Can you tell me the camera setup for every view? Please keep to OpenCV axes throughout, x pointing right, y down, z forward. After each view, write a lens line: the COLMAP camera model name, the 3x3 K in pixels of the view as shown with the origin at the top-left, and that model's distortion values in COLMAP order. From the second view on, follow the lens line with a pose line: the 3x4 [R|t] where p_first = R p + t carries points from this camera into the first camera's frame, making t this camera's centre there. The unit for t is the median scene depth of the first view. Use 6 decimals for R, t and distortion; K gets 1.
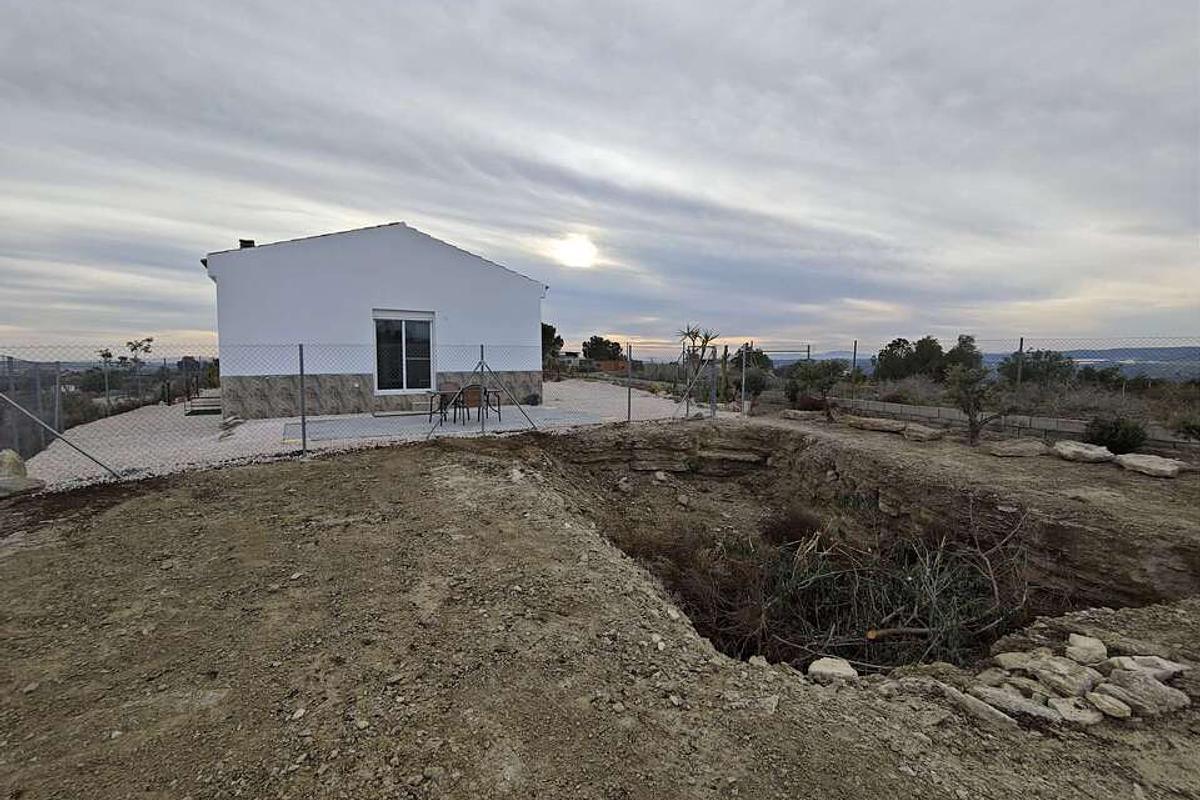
lens RADIAL K [[487.5, 0, 599.0], [0, 487.5, 399.1], [0, 0, 1]] dist [-0.003501, -0.000585]
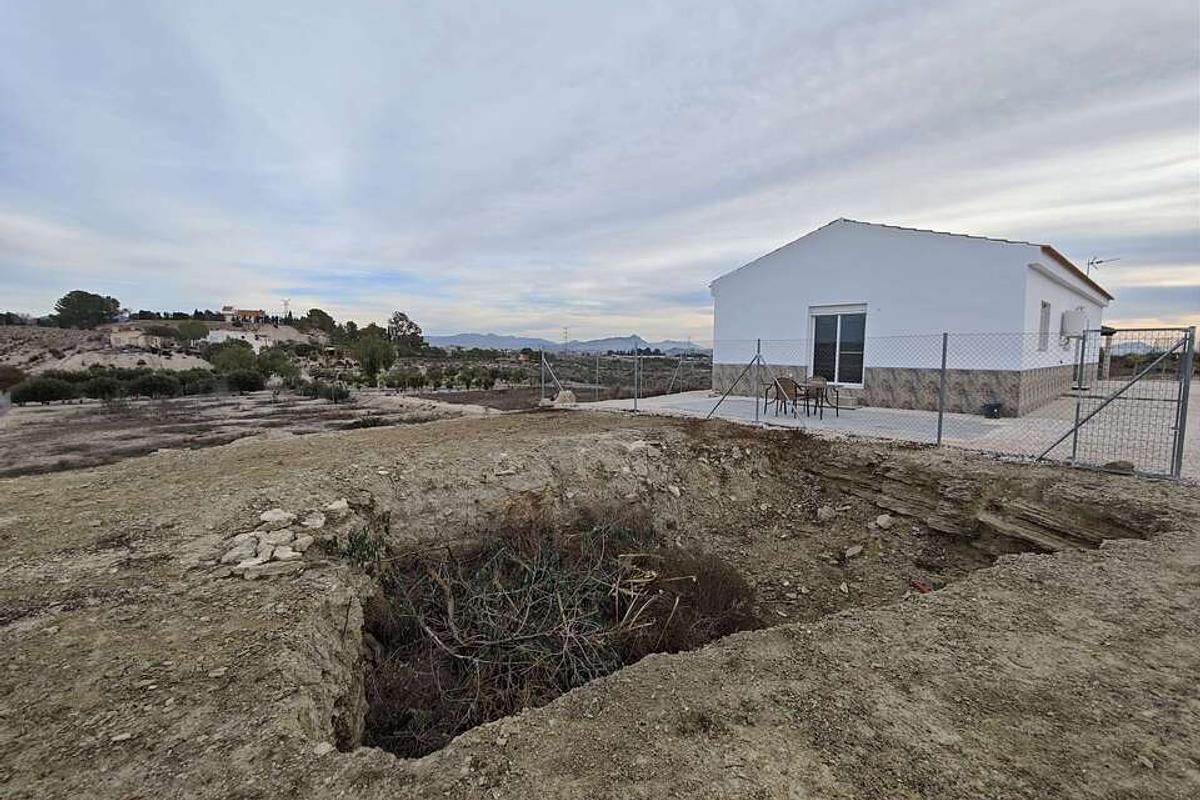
lens RADIAL K [[487.5, 0, 598.4], [0, 487.5, 395.2], [0, 0, 1]] dist [-0.003501, -0.000585]
pose [[0.168022, 0.087086, -0.981929, 0.532413], [-0.083565, 0.993763, 0.073836, -0.027785], [0.982235, 0.069649, 0.174251, 0.340152]]
